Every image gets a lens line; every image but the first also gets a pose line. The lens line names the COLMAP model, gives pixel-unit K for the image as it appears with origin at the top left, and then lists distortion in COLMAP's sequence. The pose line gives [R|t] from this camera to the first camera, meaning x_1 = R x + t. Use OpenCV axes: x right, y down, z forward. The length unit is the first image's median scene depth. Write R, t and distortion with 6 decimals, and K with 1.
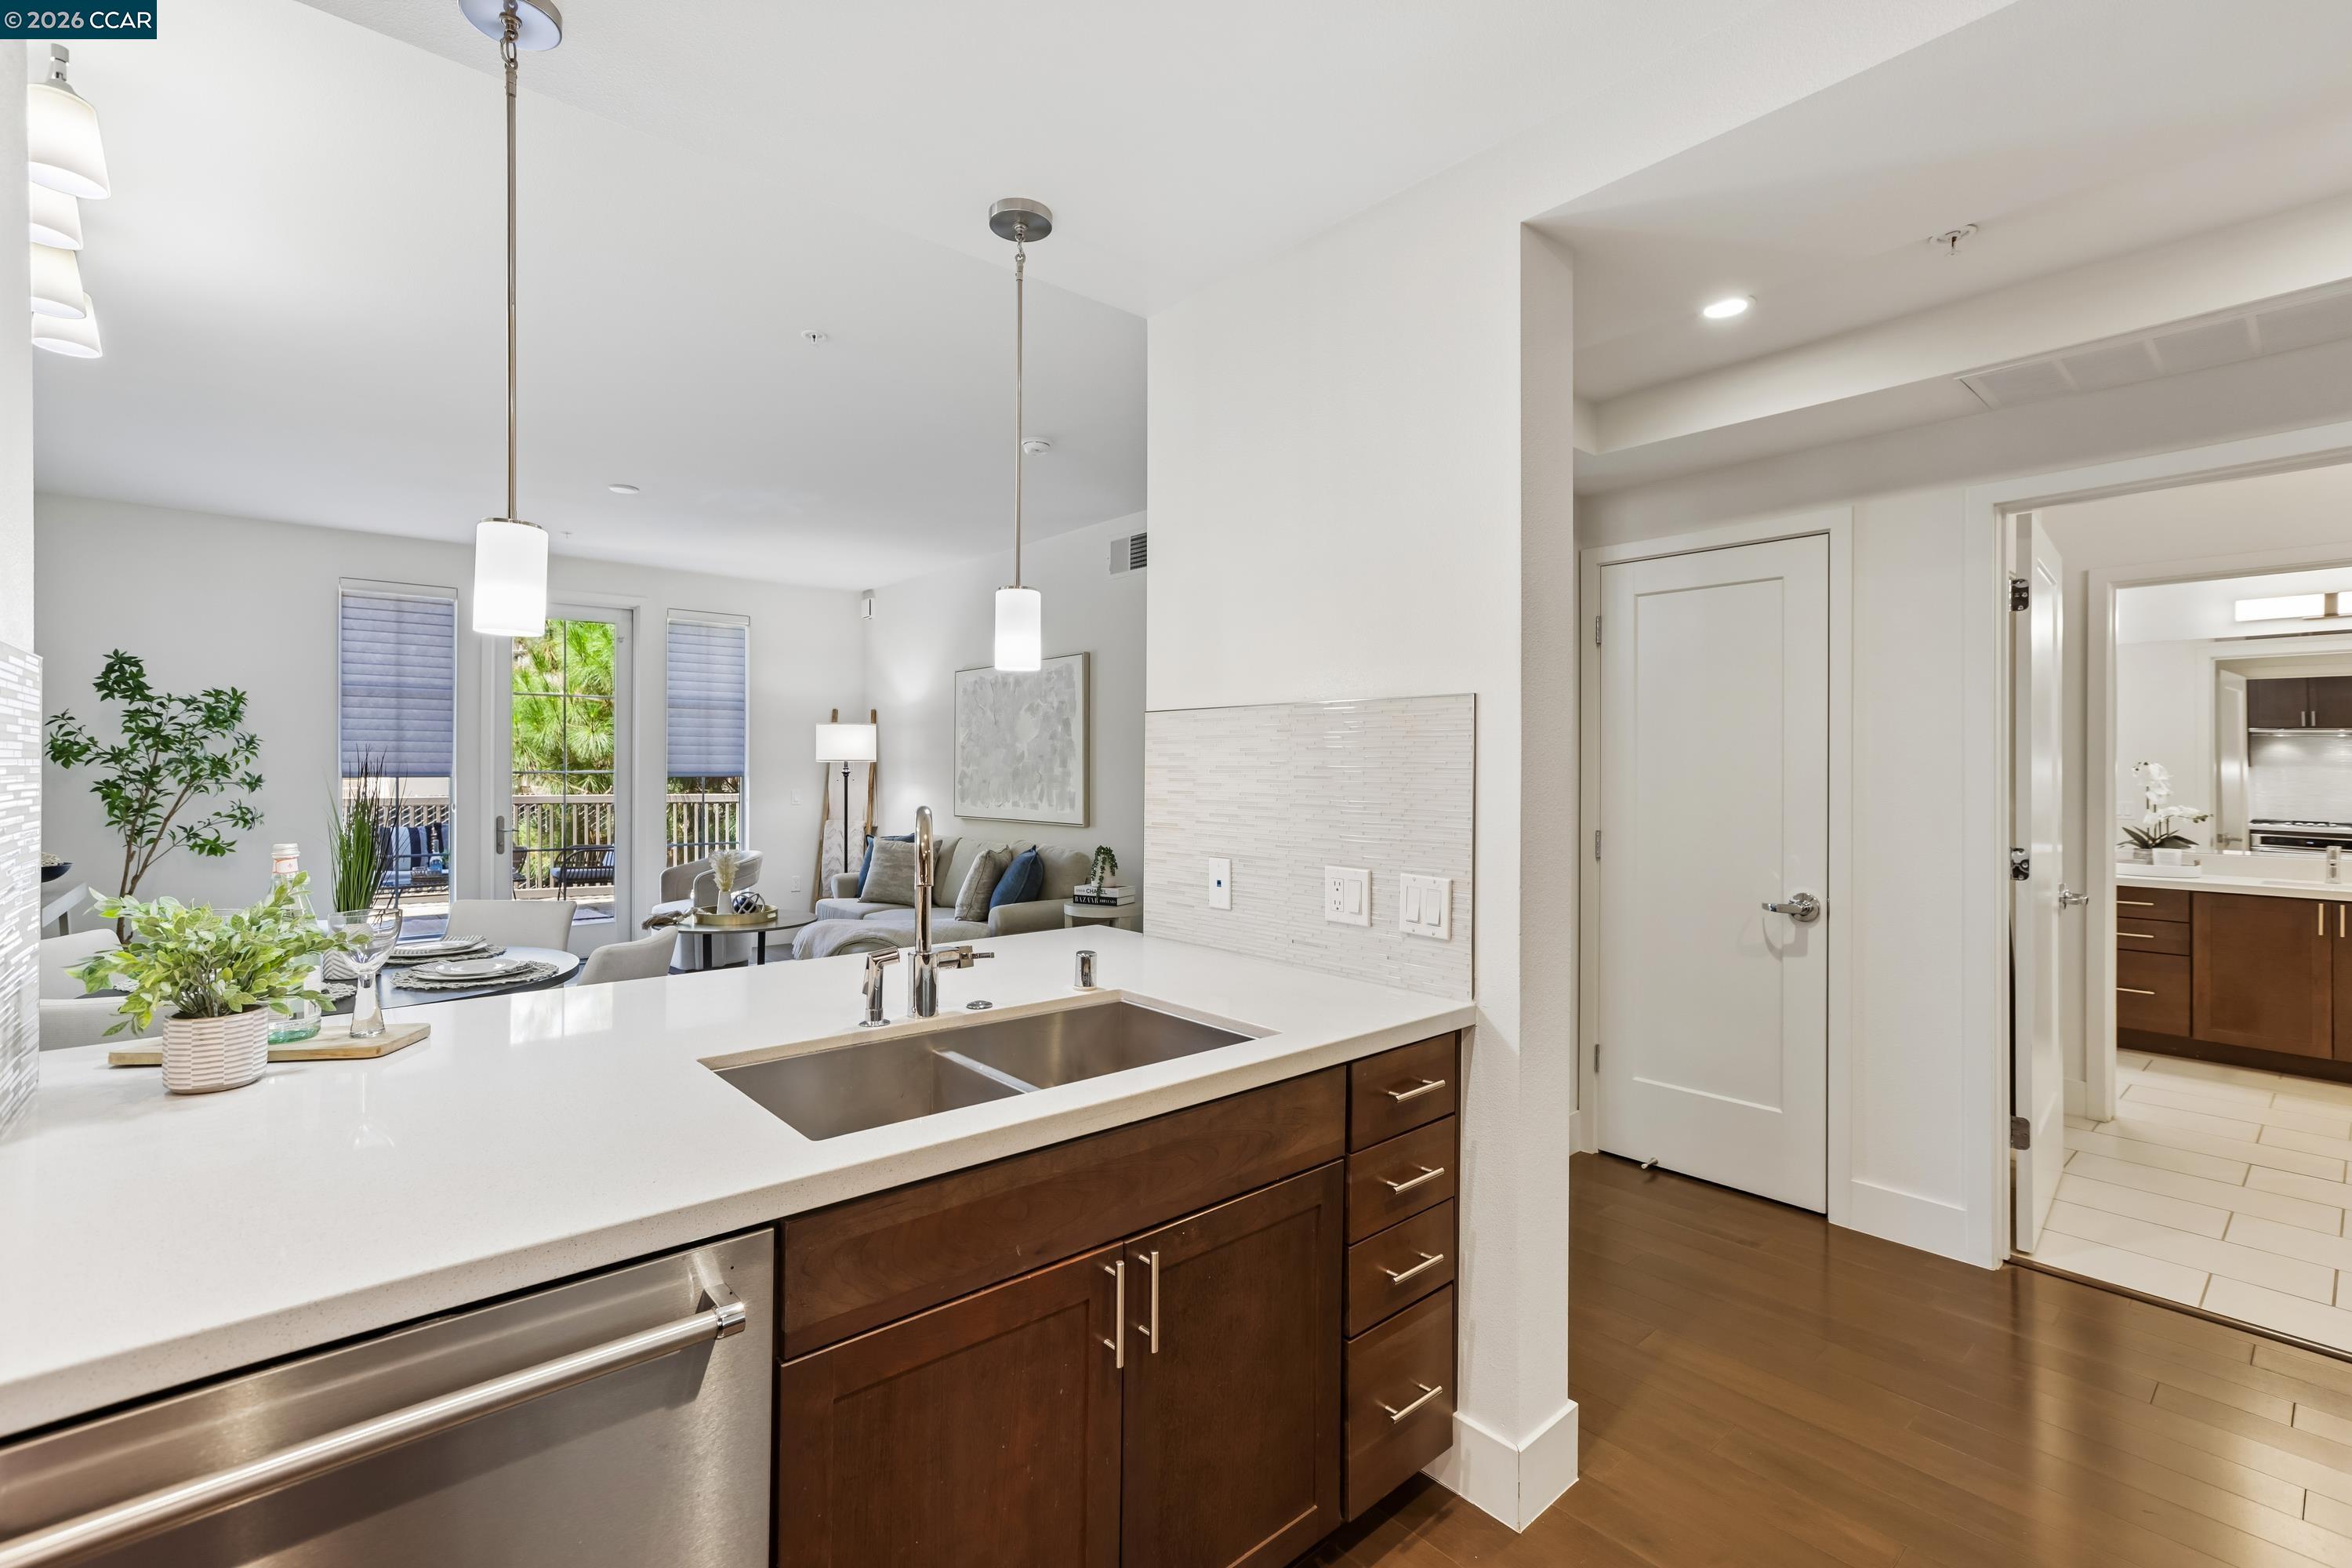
lens RADIAL K [[1074.9, 0, 1159.8], [0, 1074.9, 781.1], [0, 0, 1]] dist [-0.017612, 0.010088]
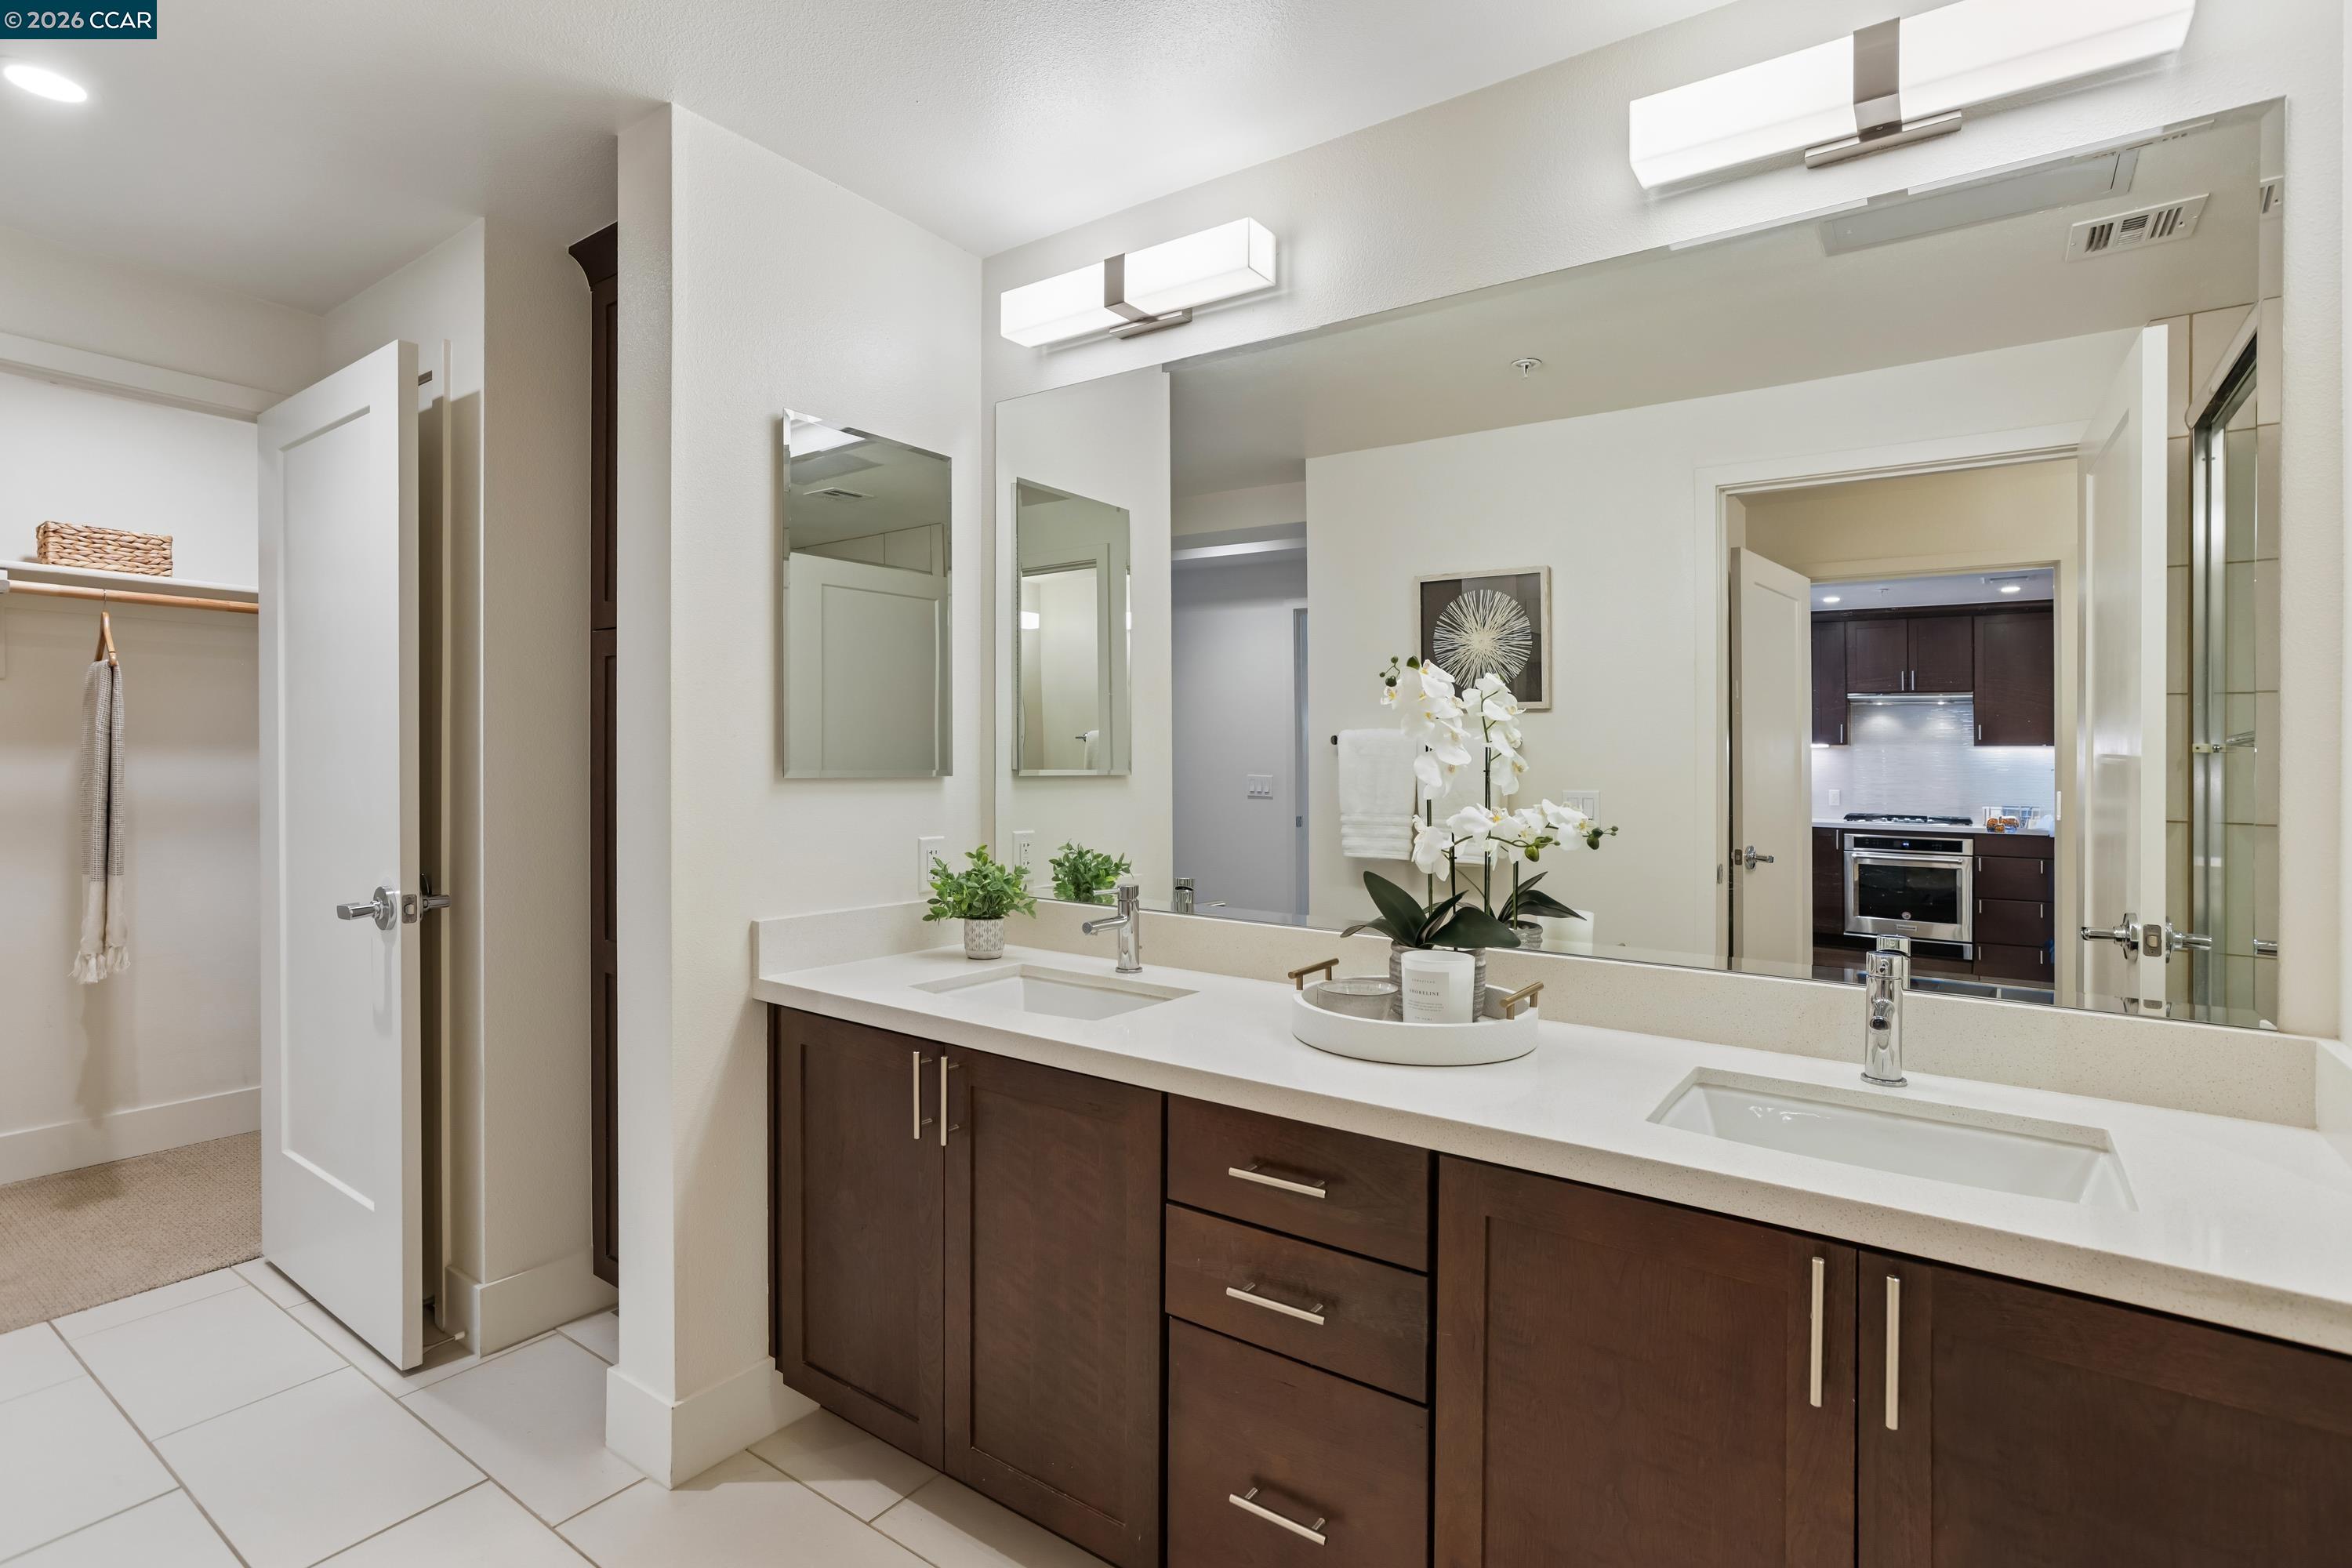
lens RADIAL K [[1096.5, 0, 1233.4], [0, 1096.5, 769.0], [0, 0, 1]] dist [-0.010947, 0.002873]
pose [[0.967352, 0.004194, 0.253402, 0.618717], [-0.003739, 0.999990, -0.002279, 0.011545], [-0.253409, 0.001257, 0.967358, 0.551249]]
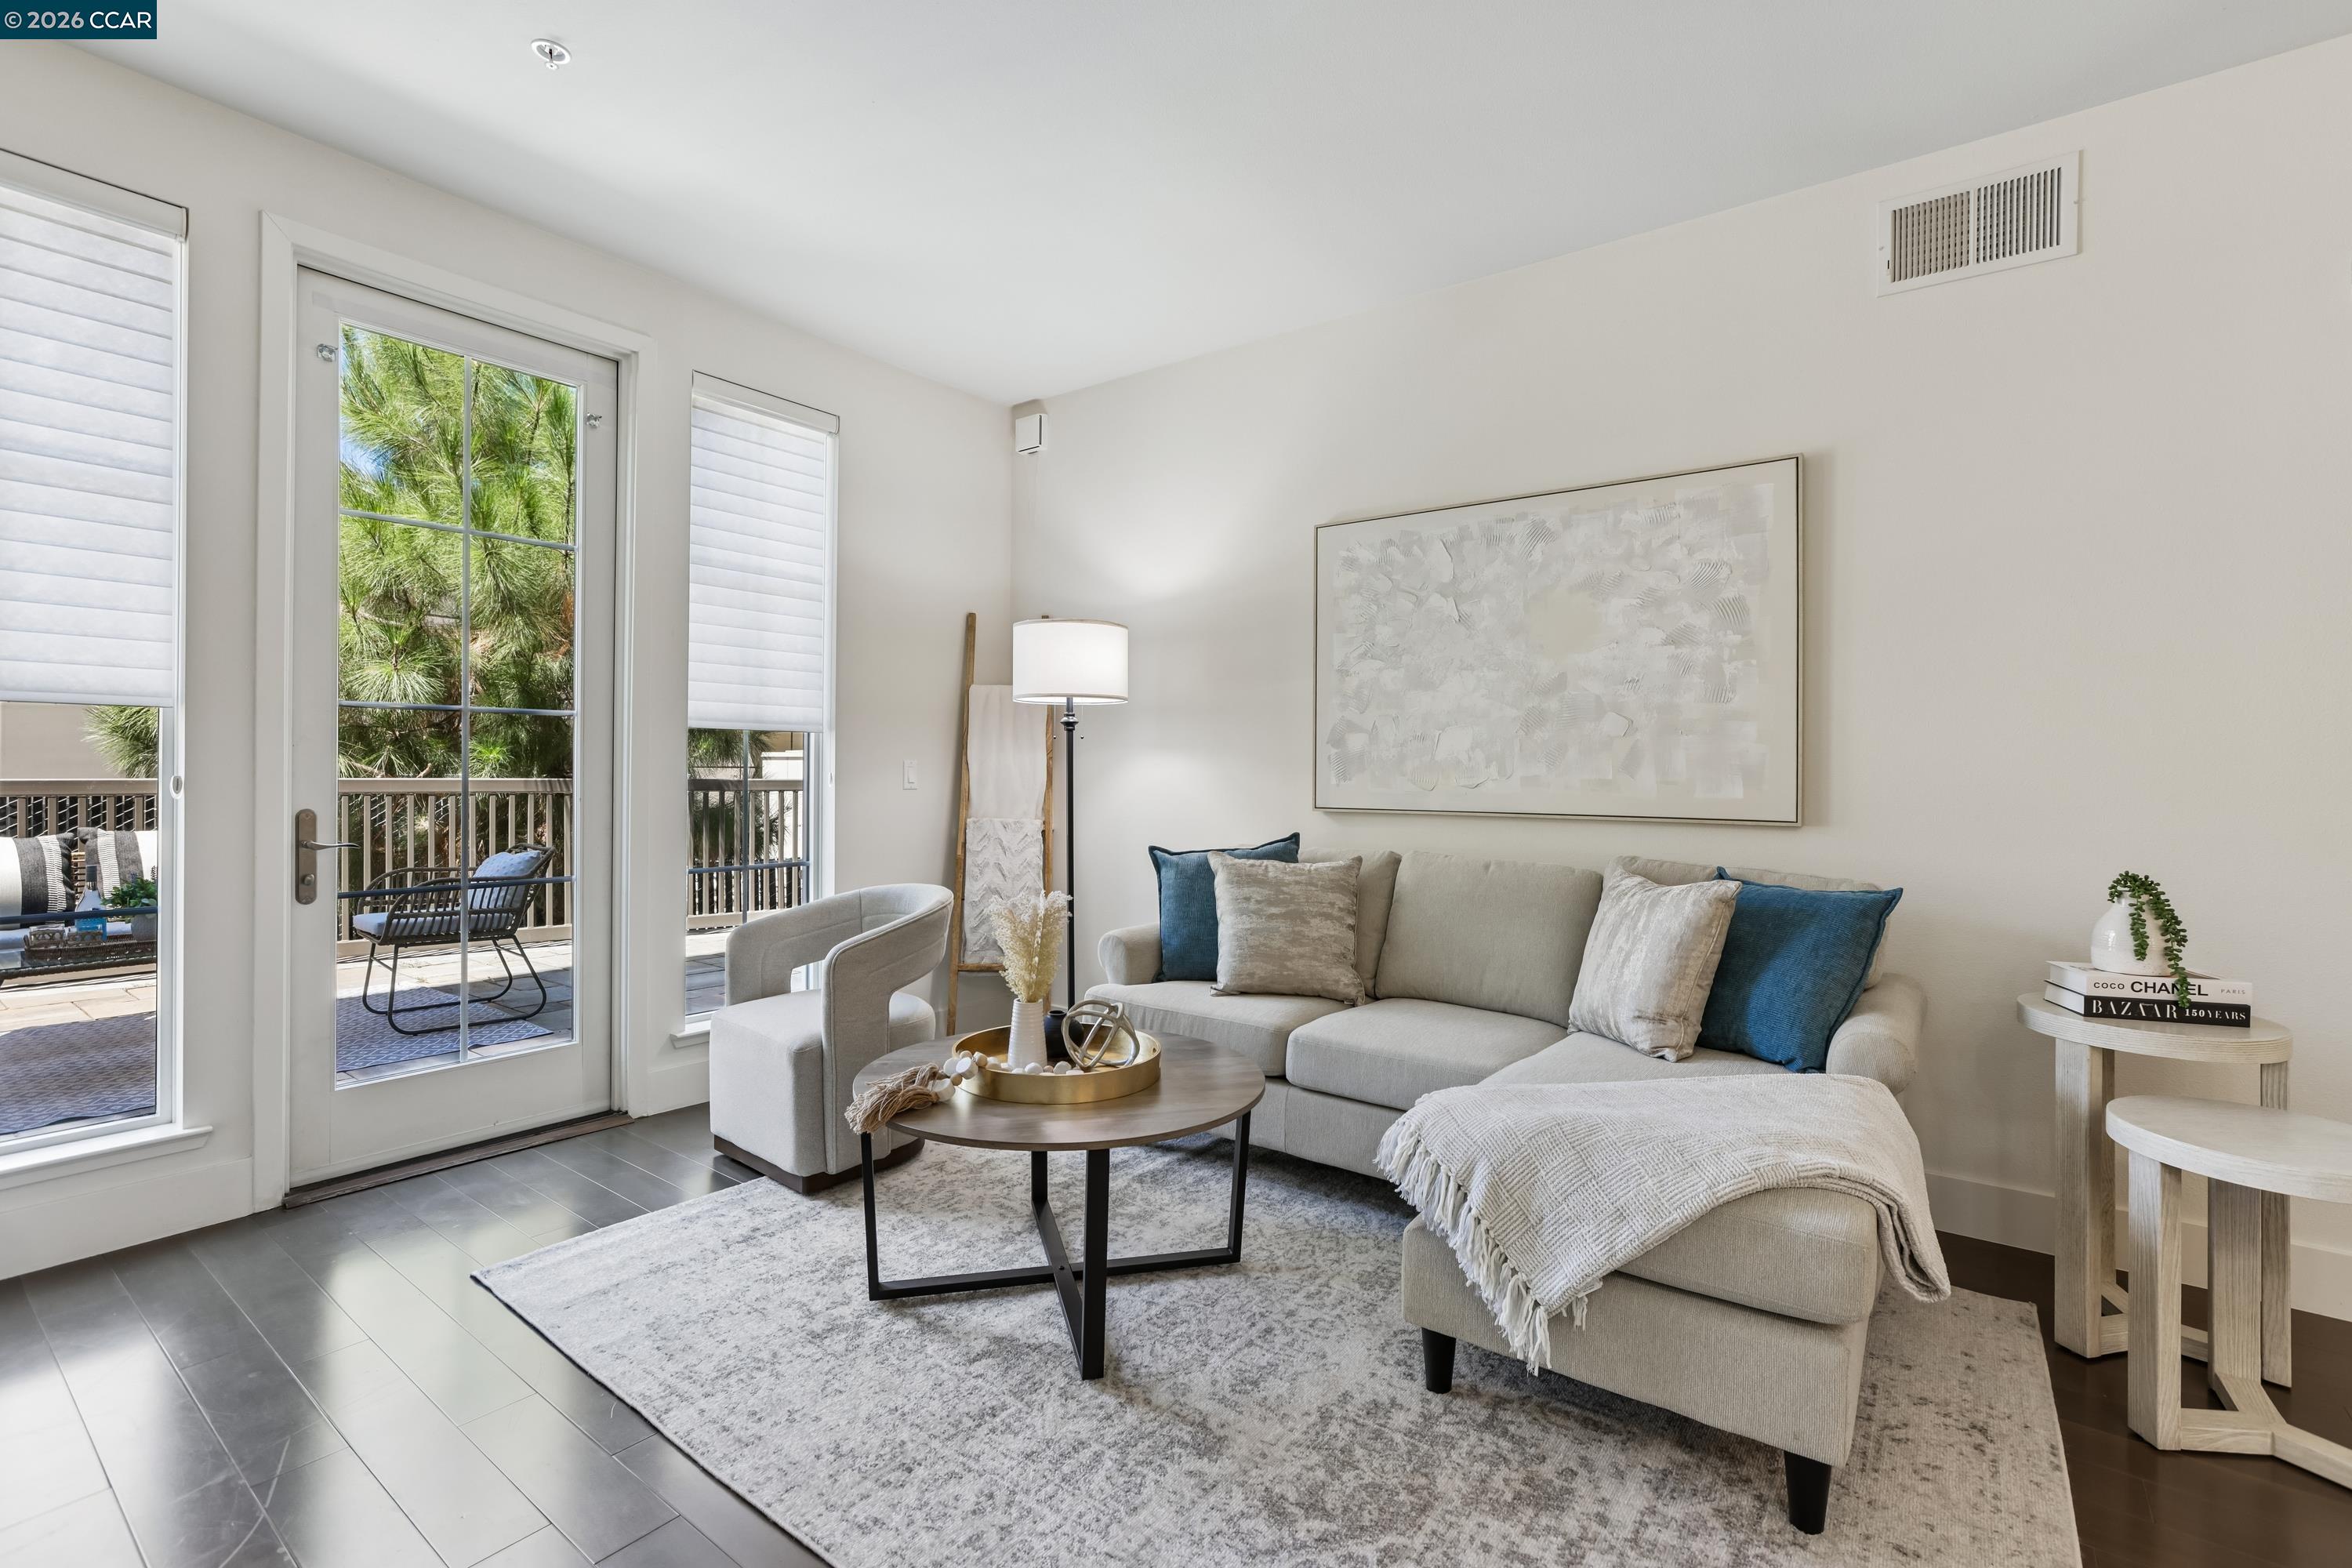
lens RADIAL K [[1074.9, 0, 1170.0], [0, 1074.9, 786.5], [0, 0, 1]] dist [-0.017612, 0.010088]
pose [[0.975731, 0.002280, 0.218962, -0.400816], [-0.003676, 0.999975, 0.005969, 0.020917], [-0.218943, -0.006629, 0.975715, 0.554336]]
